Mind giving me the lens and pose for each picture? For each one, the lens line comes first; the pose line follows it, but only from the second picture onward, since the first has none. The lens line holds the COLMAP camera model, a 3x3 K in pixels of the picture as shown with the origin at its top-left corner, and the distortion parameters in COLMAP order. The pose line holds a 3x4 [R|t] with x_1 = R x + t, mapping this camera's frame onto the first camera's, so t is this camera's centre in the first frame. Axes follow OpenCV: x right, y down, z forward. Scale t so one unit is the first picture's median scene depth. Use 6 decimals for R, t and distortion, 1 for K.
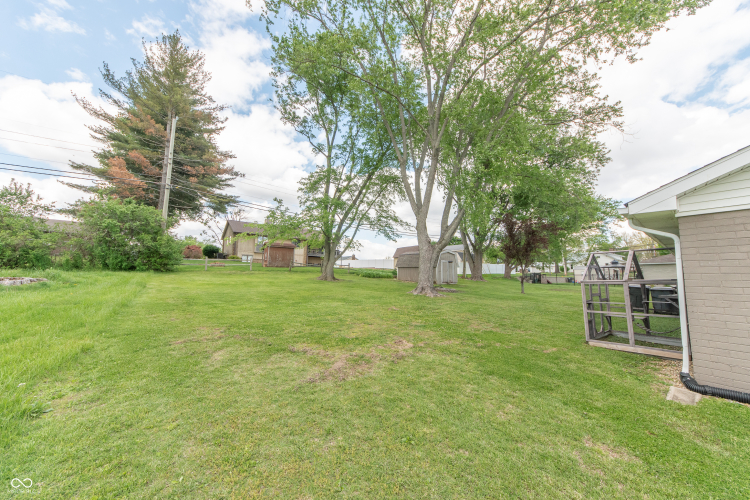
lens RADIAL K [[263.9, 0, 374.8], [0, 263.9, 256.9], [0, 0, 1]] dist [-0.008532, -0.000056]
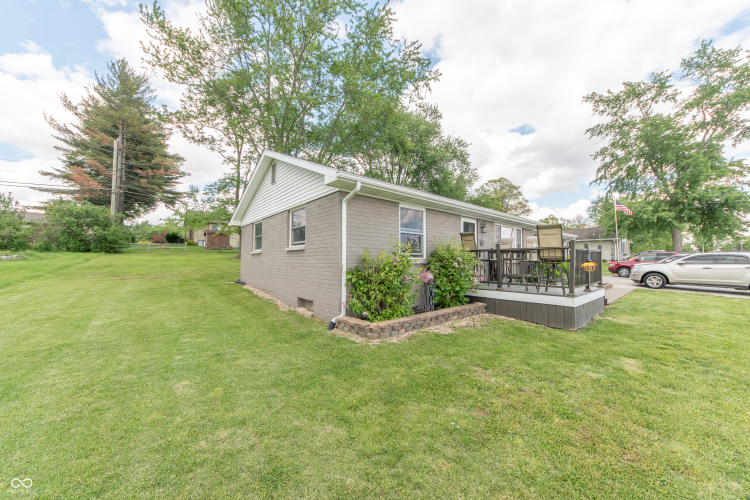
lens RADIAL K [[268.4, 0, 375.0], [0, 268.4, 250.0], [0, 0, 1]] dist [0.000432, 0.000001]
pose [[0.999810, -0.014756, 0.012717, 0.521566], [0.014261, 0.999170, 0.038169, 0.005801], [-0.013270, -0.037980, 0.999190, -0.409931]]
